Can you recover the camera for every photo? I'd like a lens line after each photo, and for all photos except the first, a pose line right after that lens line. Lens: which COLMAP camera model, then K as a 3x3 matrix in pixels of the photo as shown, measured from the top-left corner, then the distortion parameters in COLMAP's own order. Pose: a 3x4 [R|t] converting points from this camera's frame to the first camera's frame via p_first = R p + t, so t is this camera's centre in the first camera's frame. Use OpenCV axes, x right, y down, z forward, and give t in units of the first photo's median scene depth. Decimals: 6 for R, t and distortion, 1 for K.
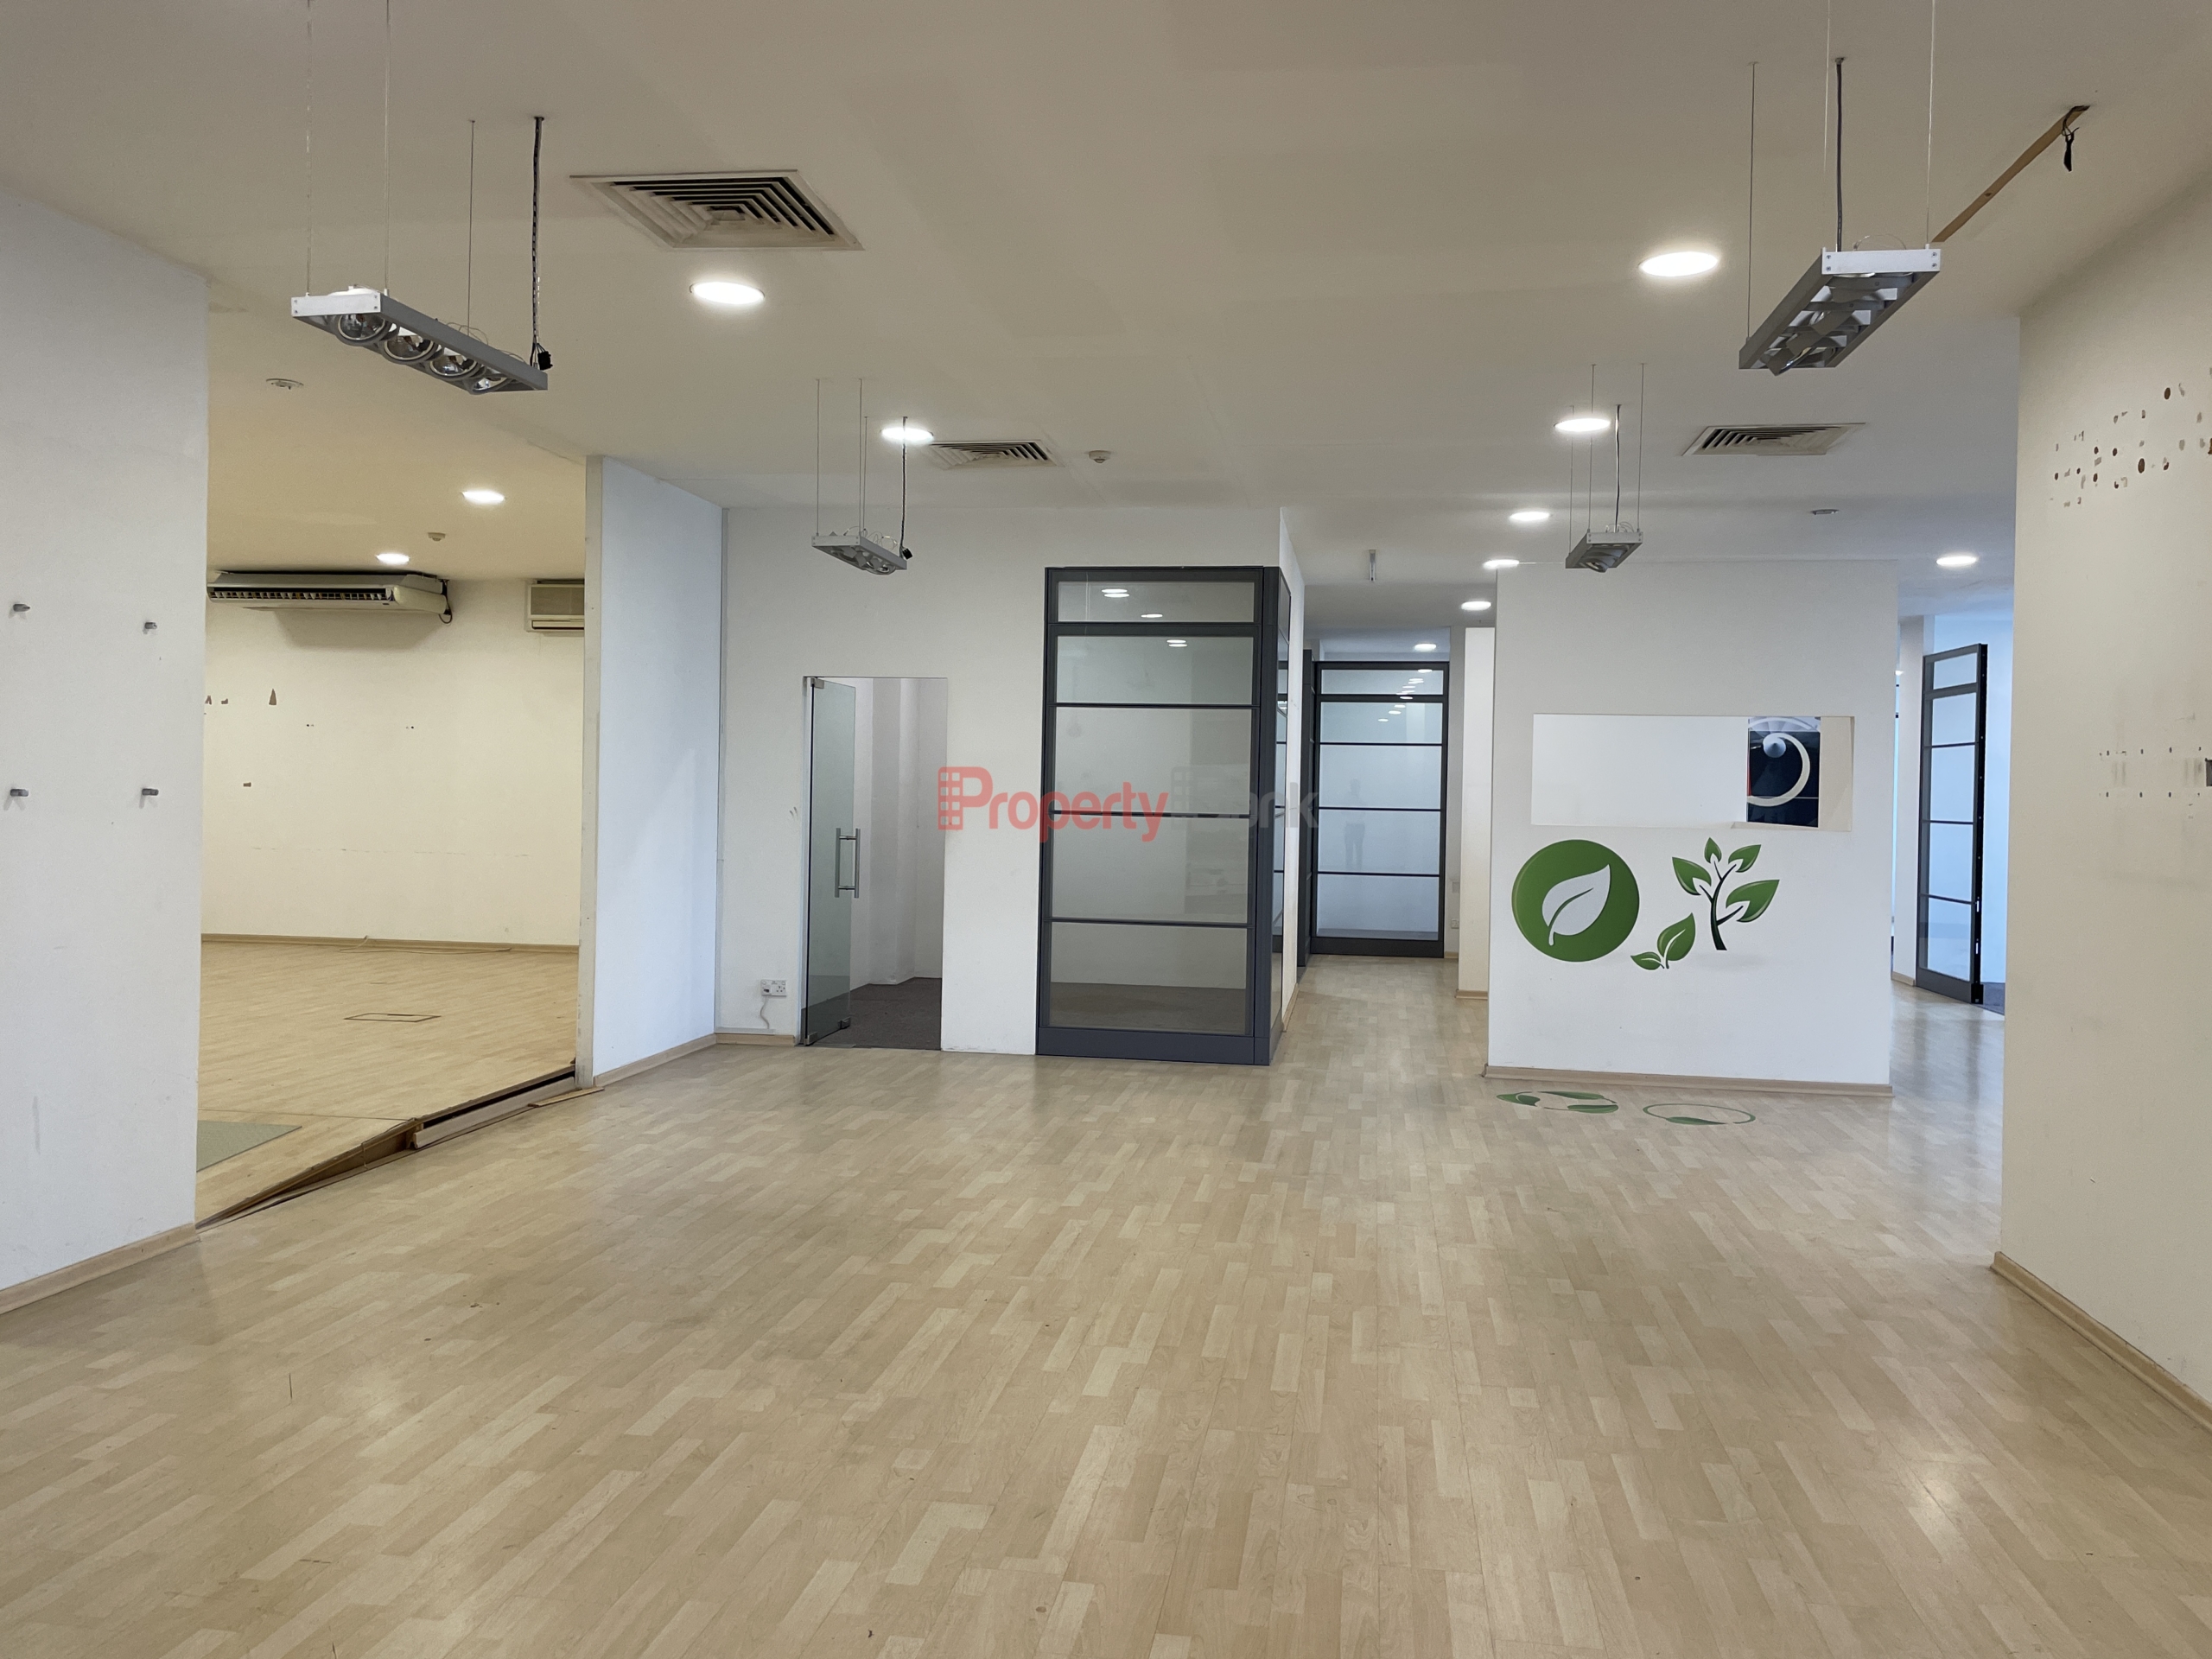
lens RADIAL K [[1659.2, 0, 1109.7], [0, 1659.2, 829.8], [0, 0, 1]] dist [0.040580, -0.008258]
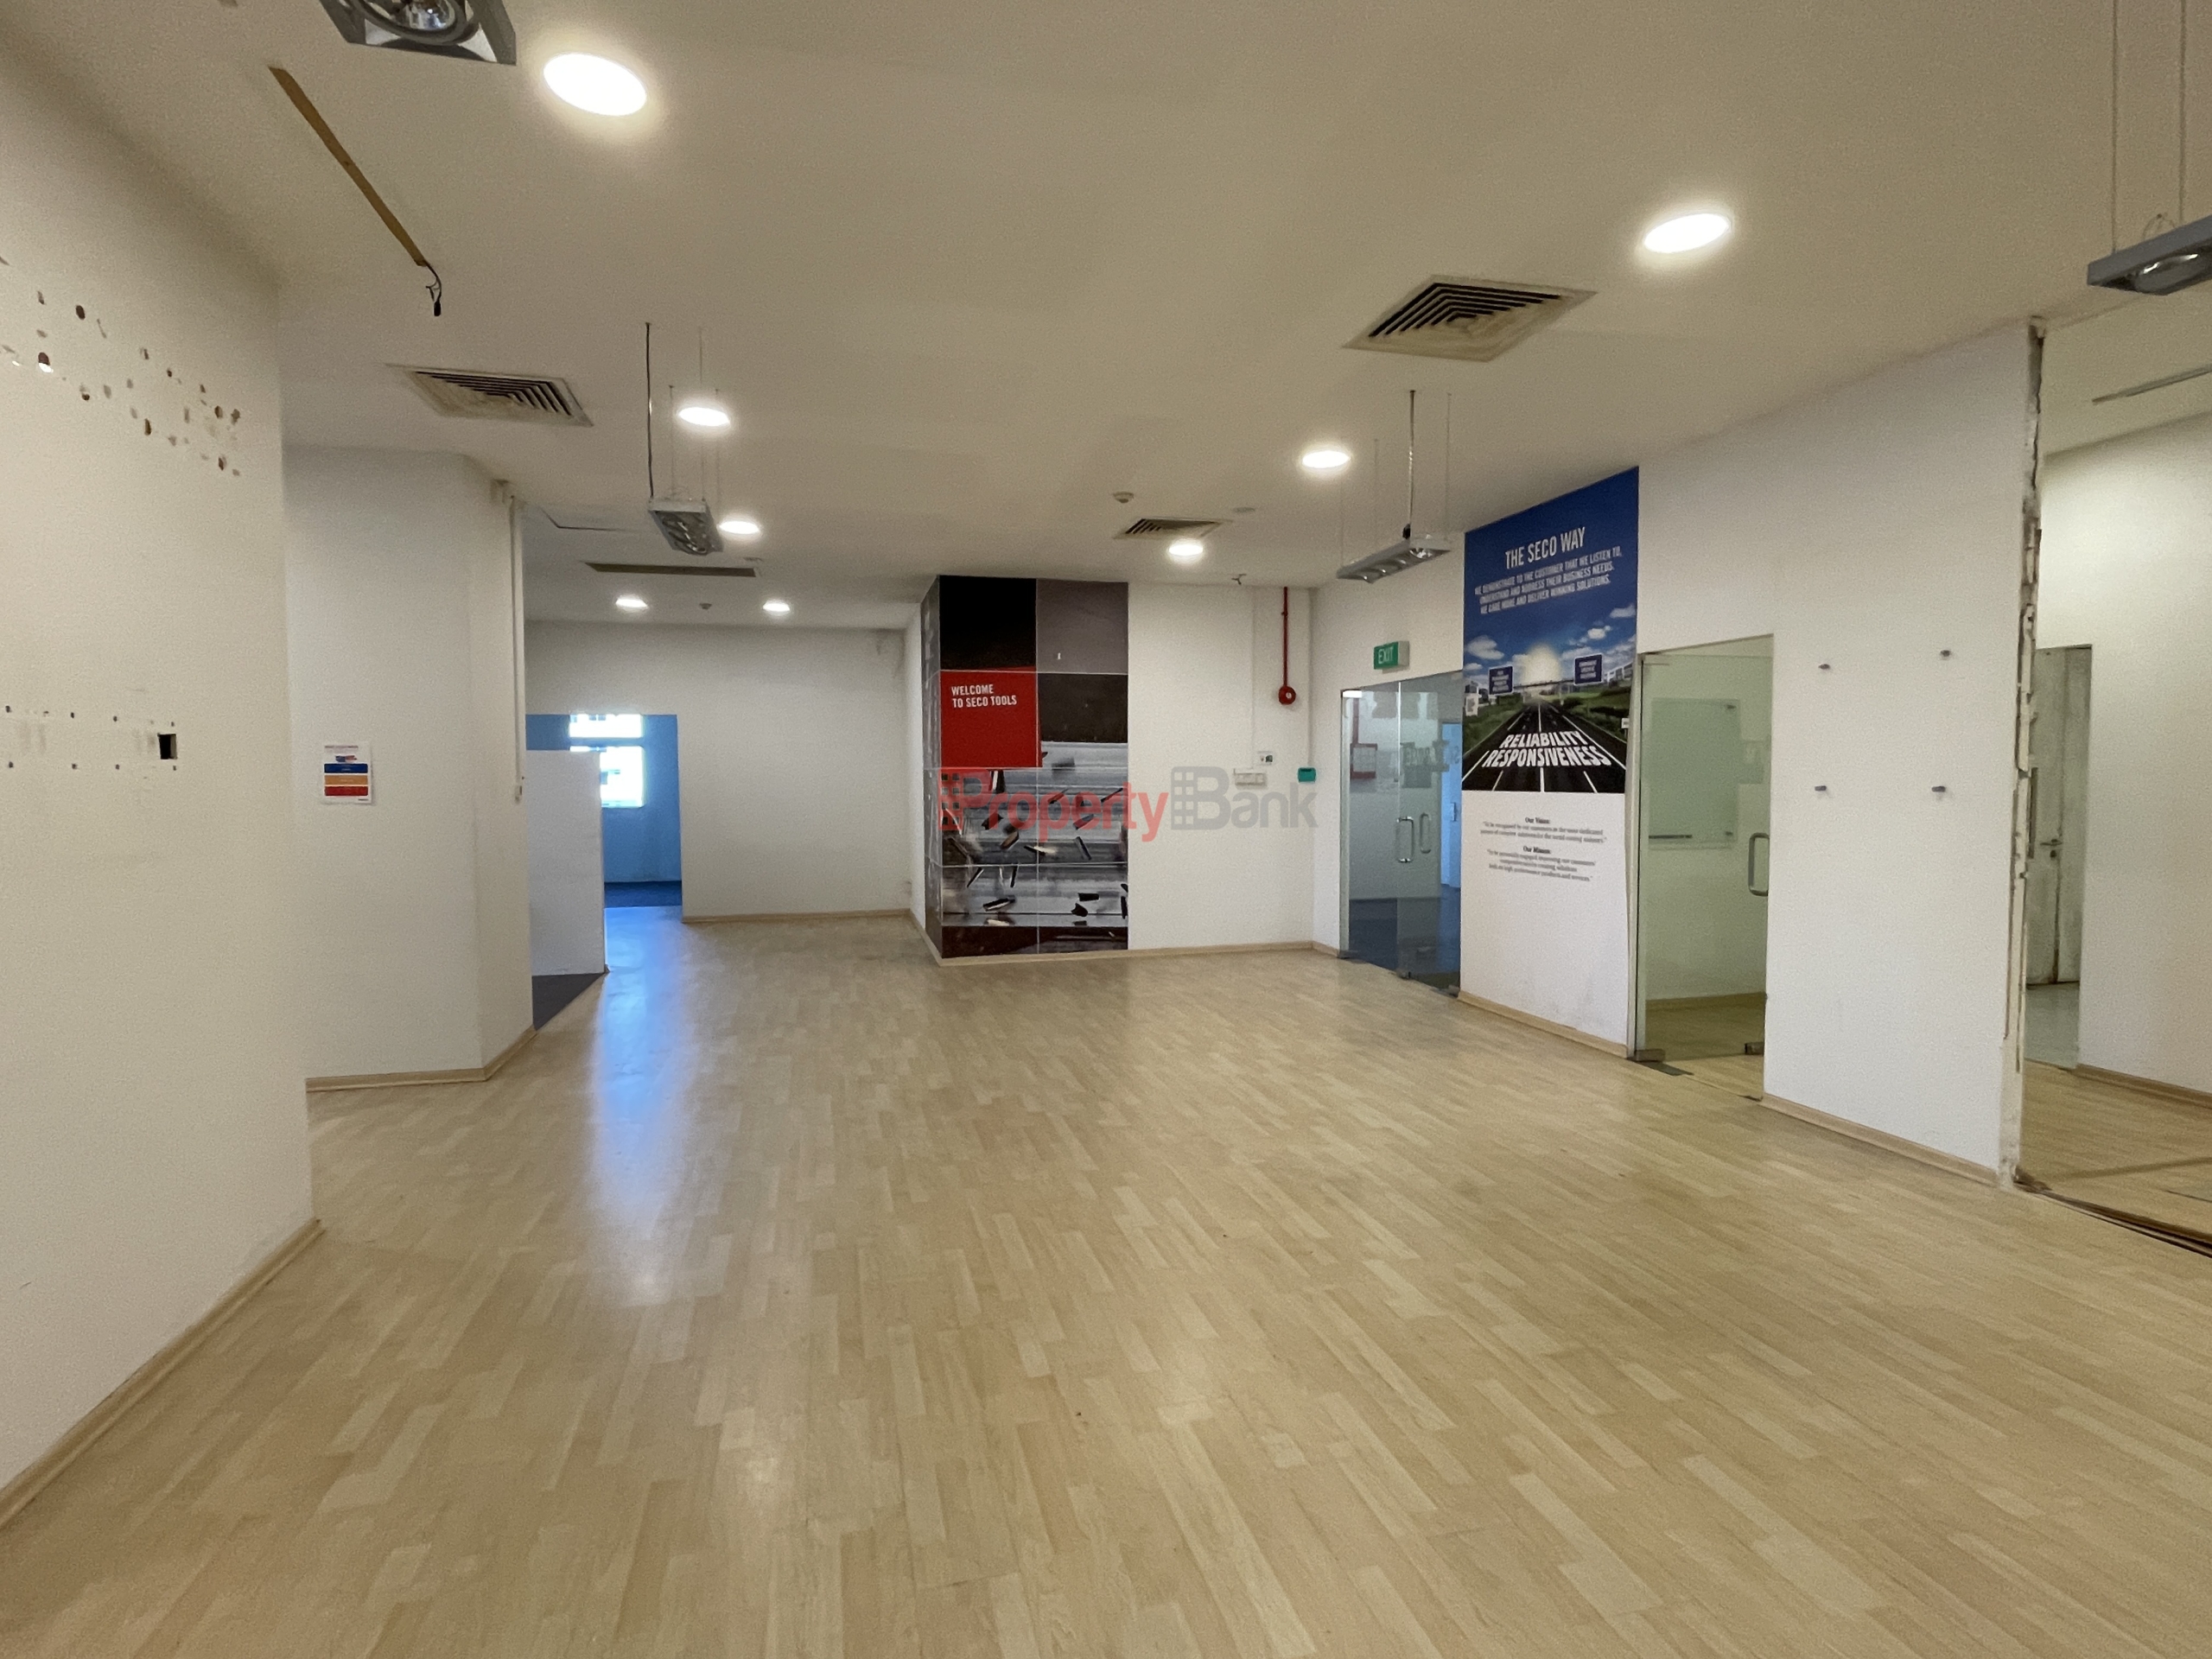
lens RADIAL K [[1111.2, 0, 1098.6], [0, 1111.2, 811.3], [0, 0, 1]] dist [-0.001022, 0.002771]
pose [[-0.920918, -0.001149, -0.389755, 0.361843], [-0.020522, 0.998752, 0.045544, -0.035227], [0.389216, 0.049941, -0.919792, 1.731289]]
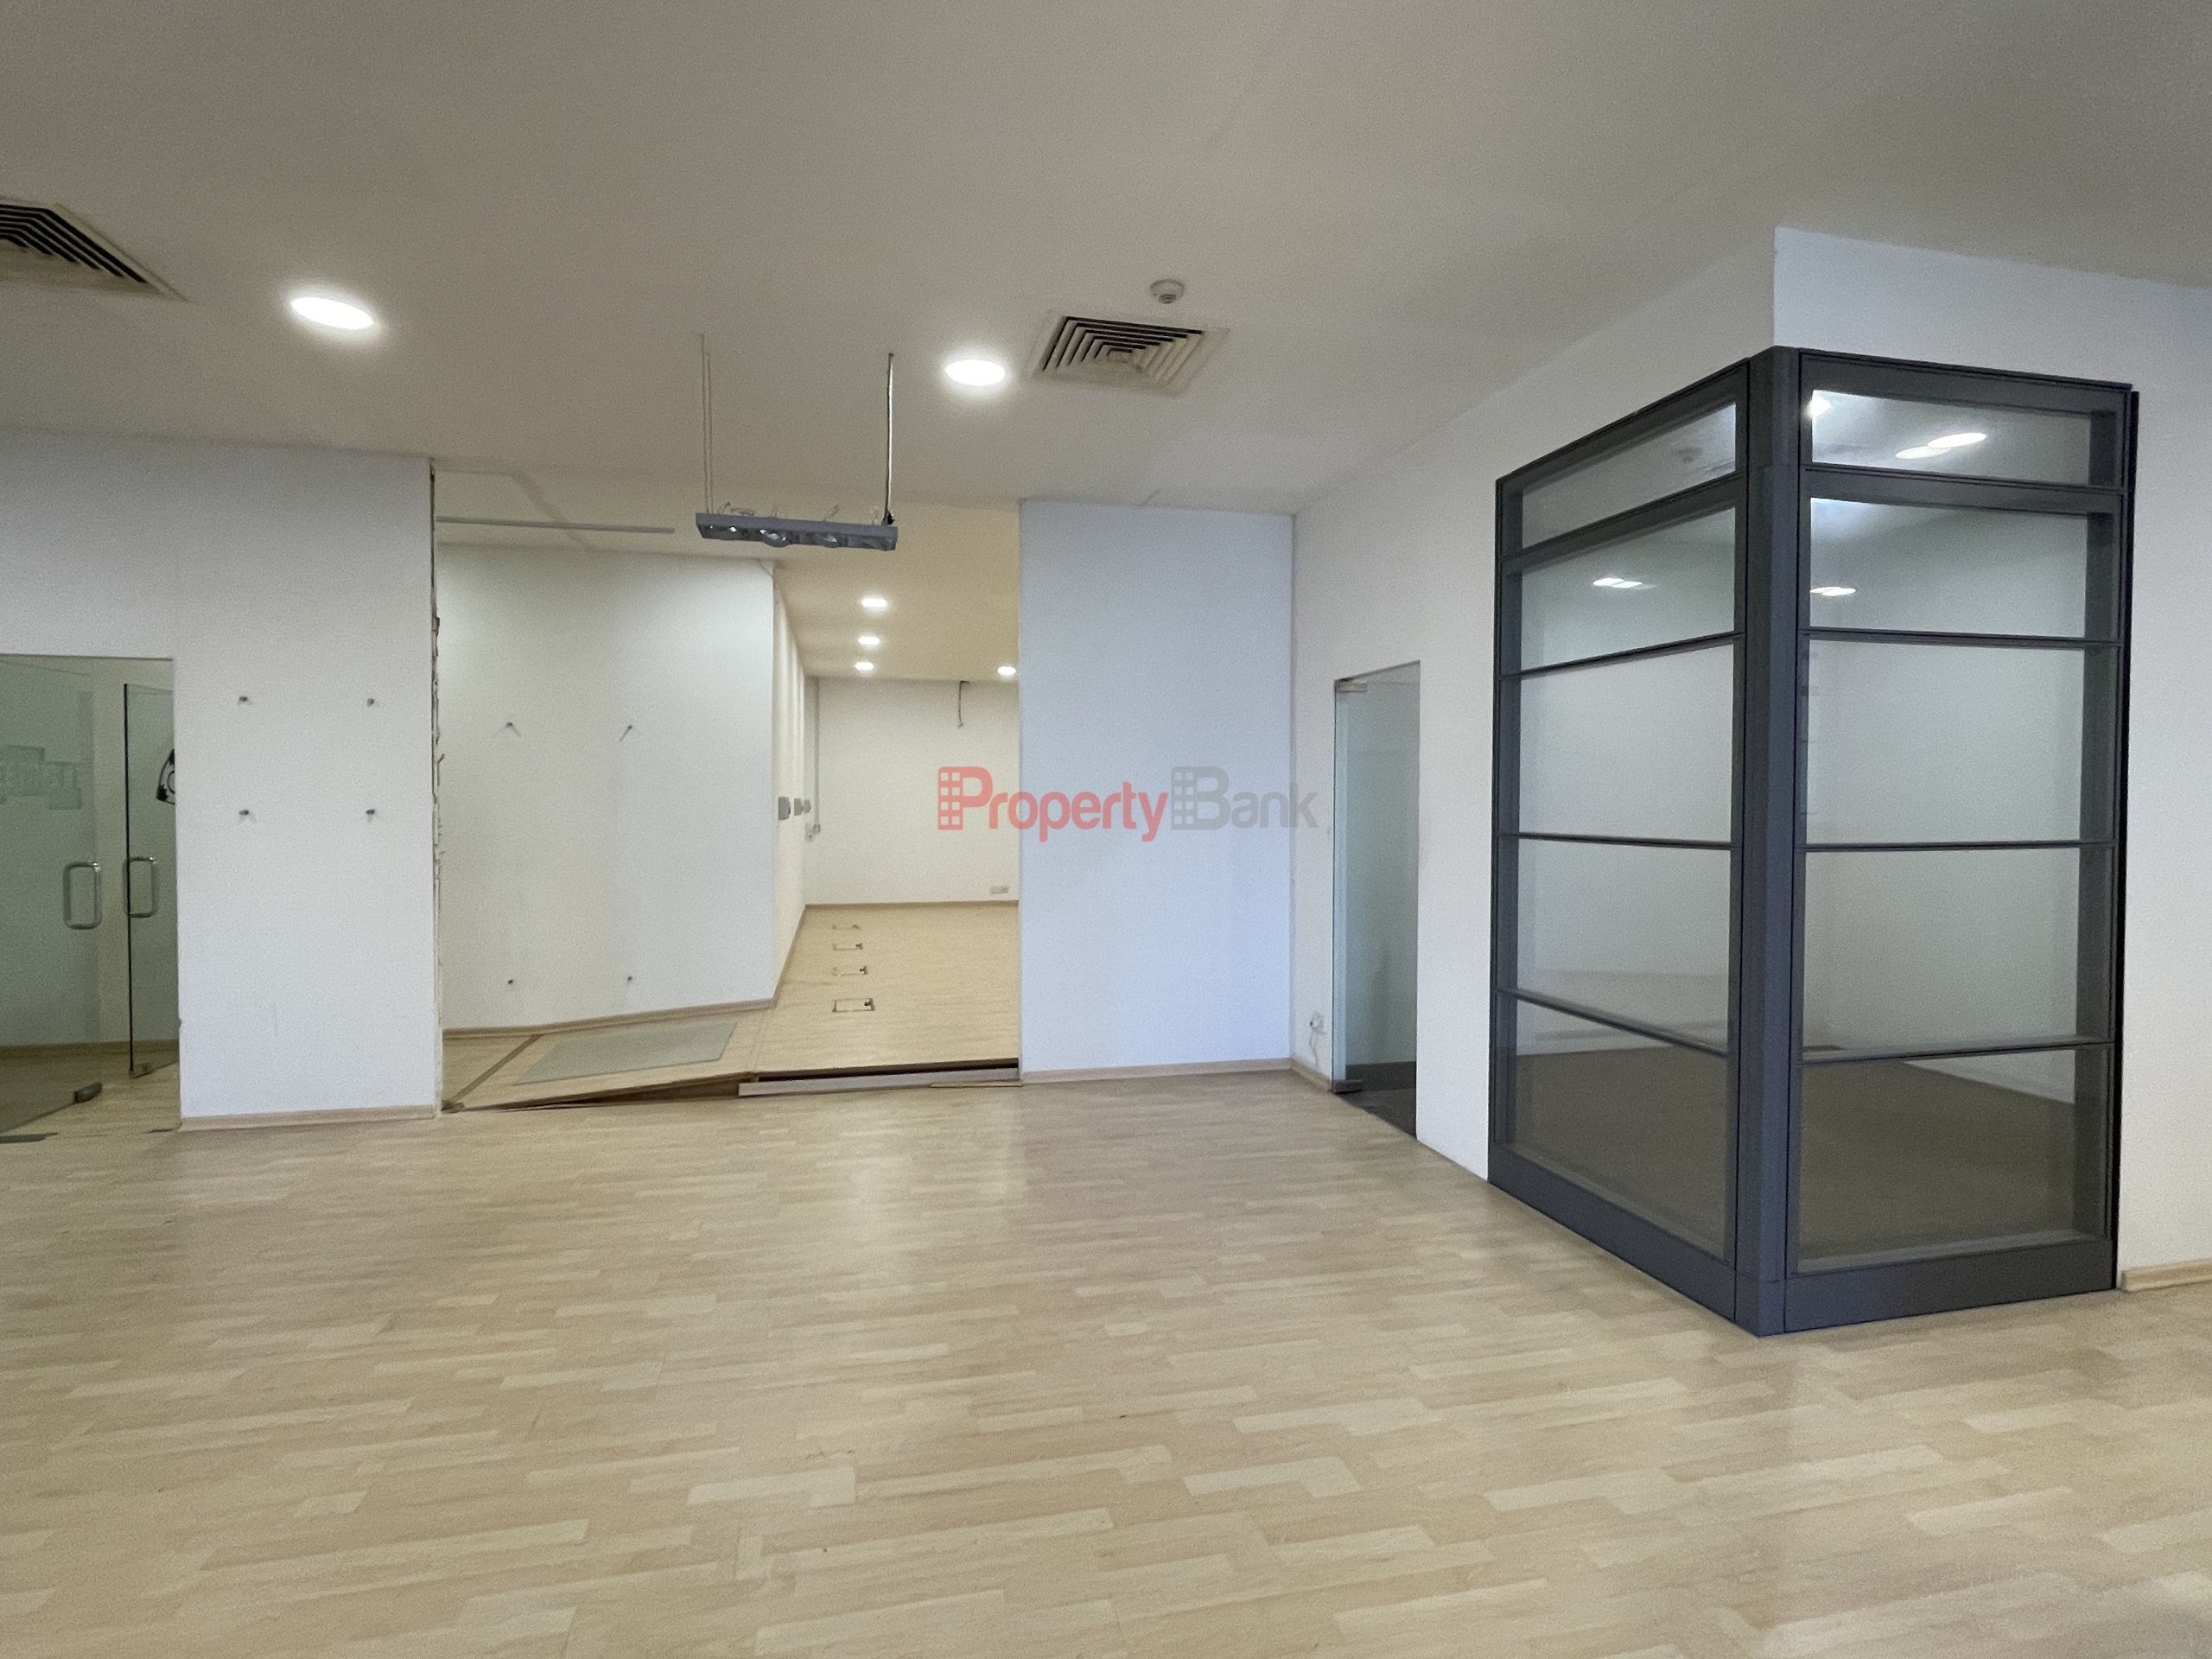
lens RADIAL K [[1111.2, 0, 1106.4], [0, 1111.2, 827.8], [0, 0, 1]] dist [-0.001022, 0.002771]
pose [[0.376156, 0.007965, -0.926522, 0.689523], [-0.016862, 0.999856, 0.001750, -0.024308], [0.926403, 0.014964, 0.376237, 1.413584]]
